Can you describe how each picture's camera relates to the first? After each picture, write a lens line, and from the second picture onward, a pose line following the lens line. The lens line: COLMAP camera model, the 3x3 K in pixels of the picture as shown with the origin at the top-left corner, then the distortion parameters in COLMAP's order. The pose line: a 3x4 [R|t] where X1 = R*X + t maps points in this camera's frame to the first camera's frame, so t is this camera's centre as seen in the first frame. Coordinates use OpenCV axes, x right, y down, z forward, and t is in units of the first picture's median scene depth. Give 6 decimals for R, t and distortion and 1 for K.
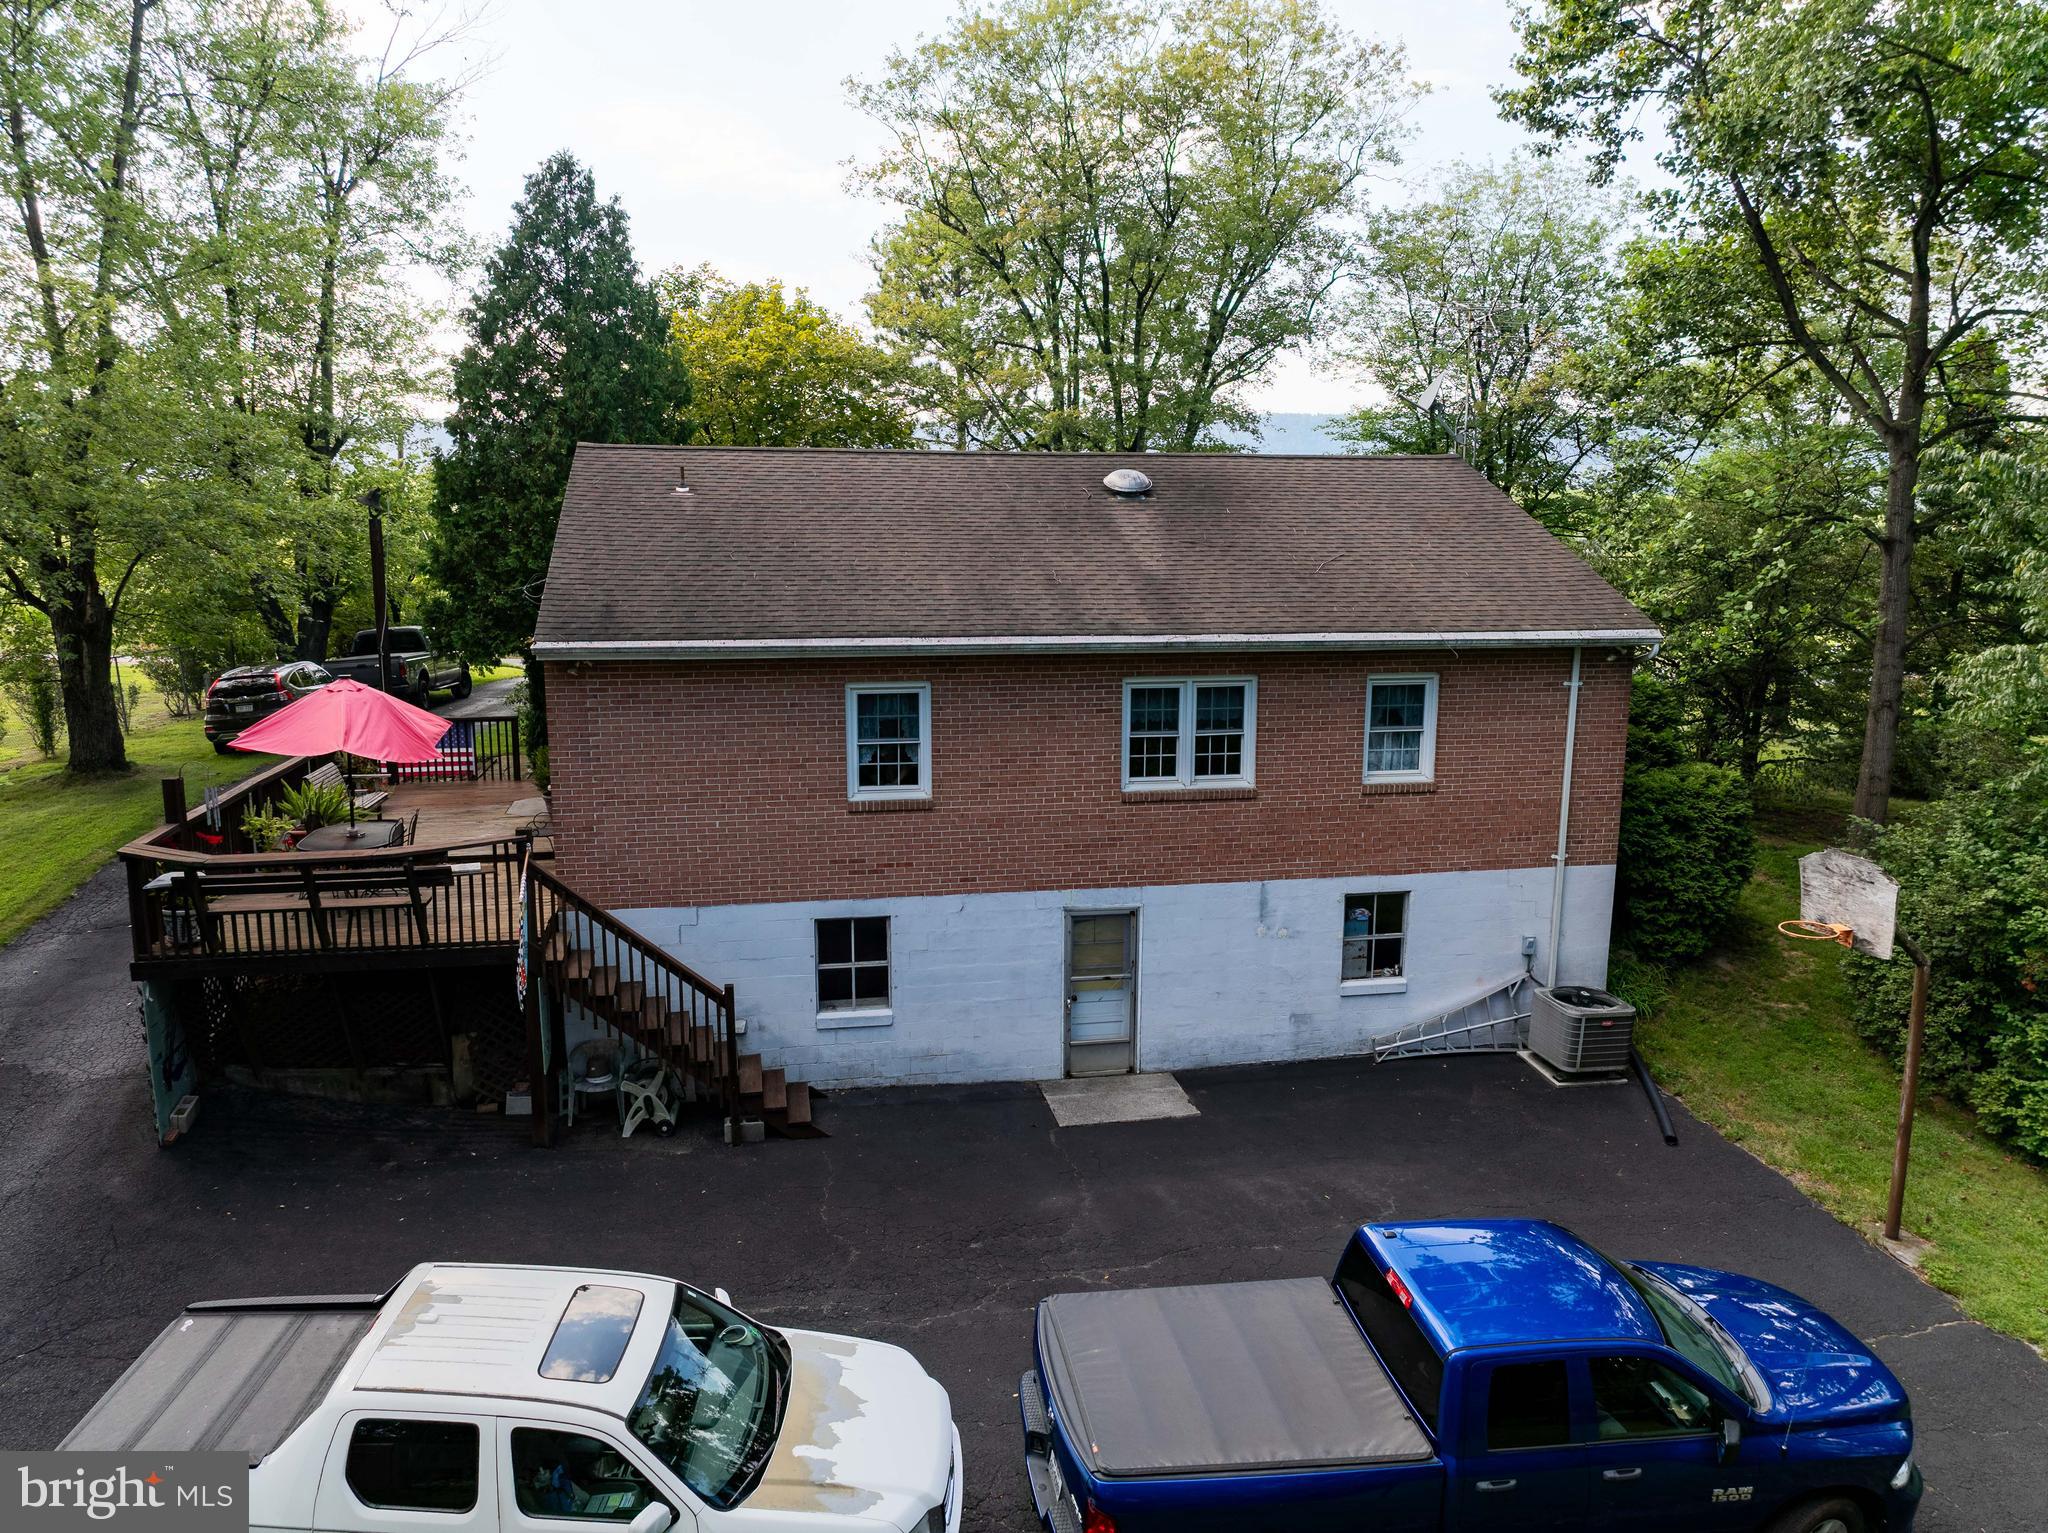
lens RADIAL K [[1444.5, 0, 1023.2], [0, 1444.5, 760.0], [0, 0, 1]] dist [-0.051191, 0.024822]
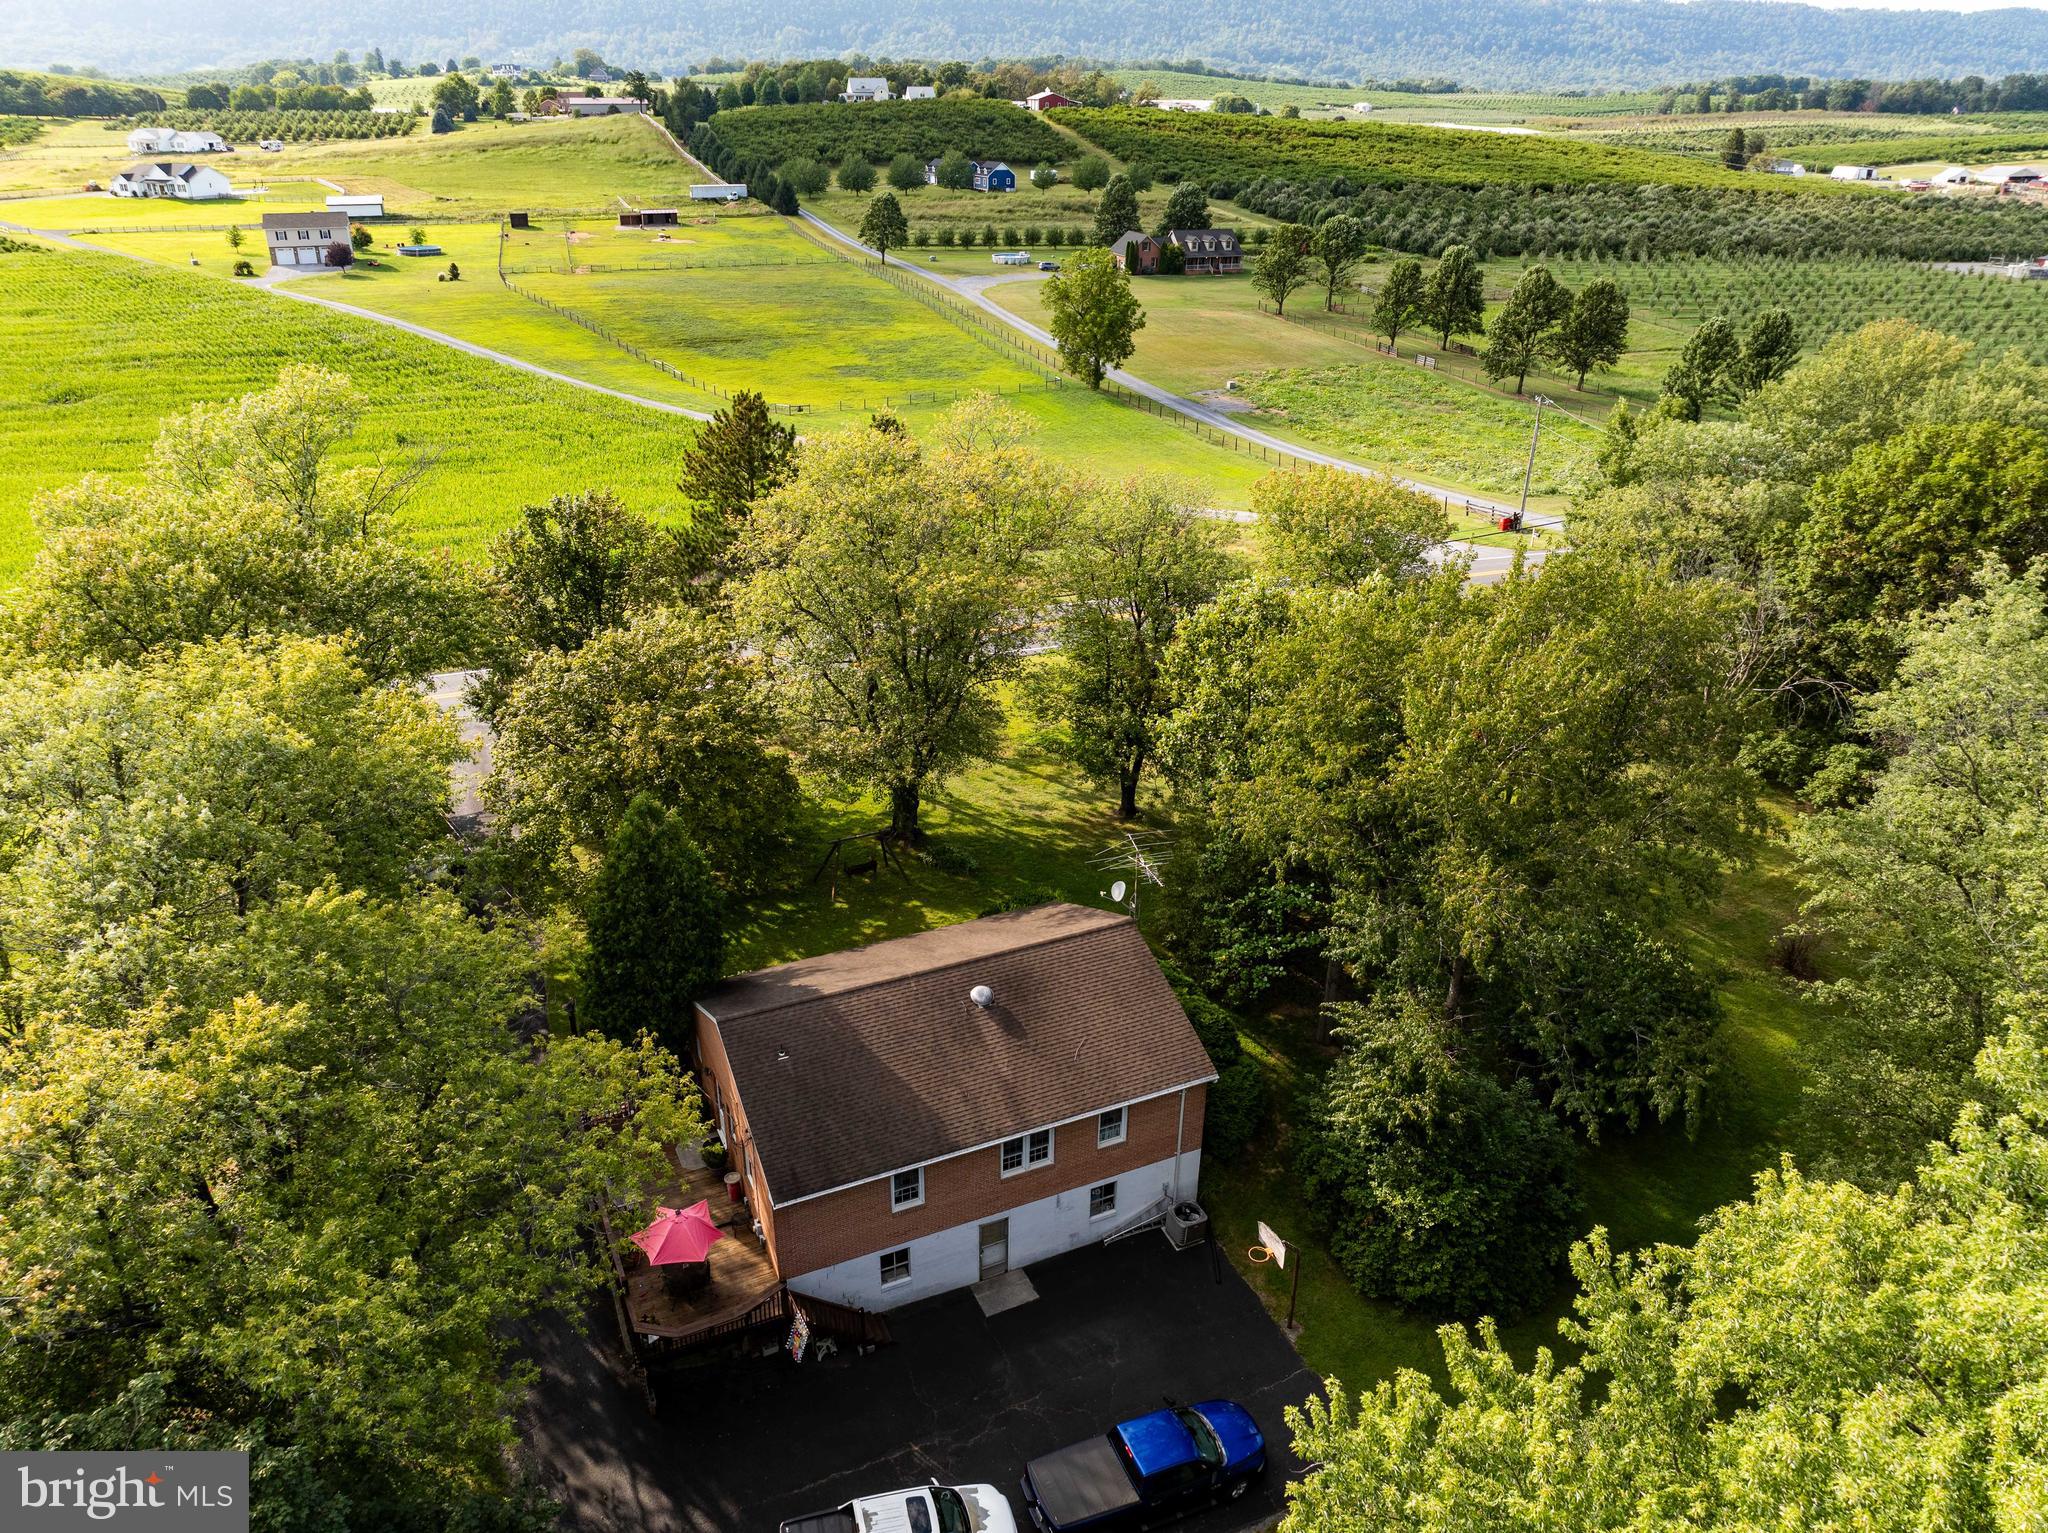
lens RADIAL K [[1444.5, 0, 1024.9], [0, 1444.5, 769.1], [0, 0, 1]] dist [-0.051191, 0.024822]
pose [[0.970940, -0.099945, 0.217455, -0.335970], [0.032607, 0.955396, 0.293521, -1.302594], [-0.237091, -0.277900, 0.930892, -1.009344]]
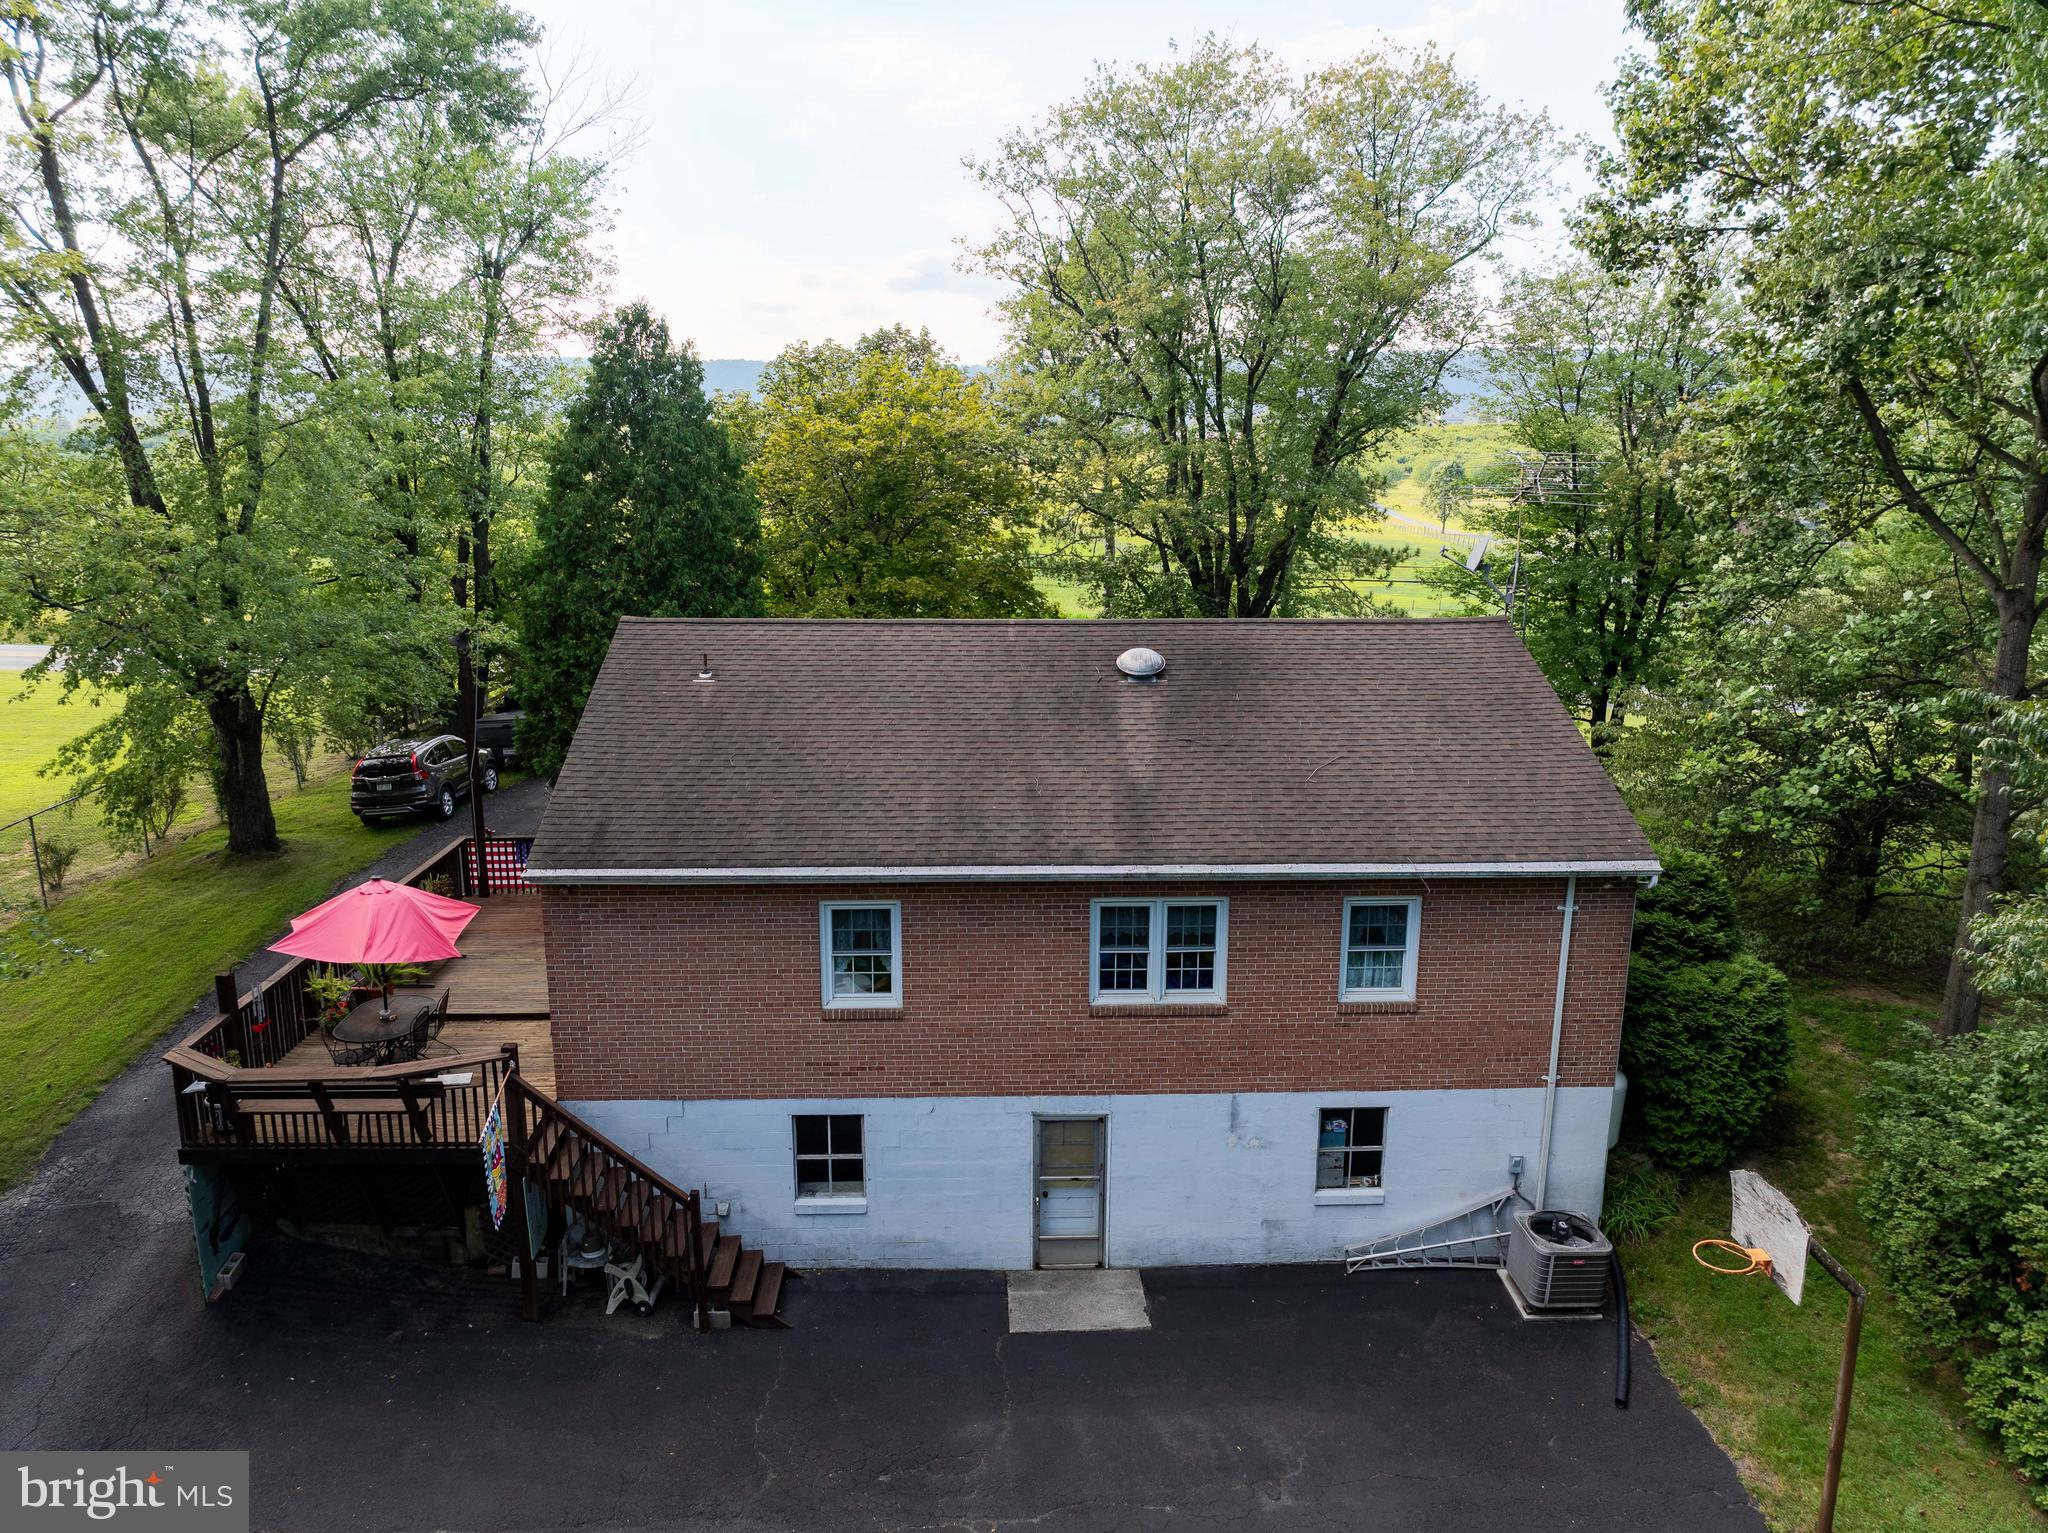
lens RADIAL K [[1444.5, 0, 1029.3], [0, 1444.5, 758.1], [0, 0, 1]] dist [-0.051191, 0.024822]
pose [[0.988286, 0.029998, -0.149635, 0.172074], [-0.023880, 0.998810, 0.042520, -0.194264], [0.150733, -0.038449, 0.987827, -0.009399]]
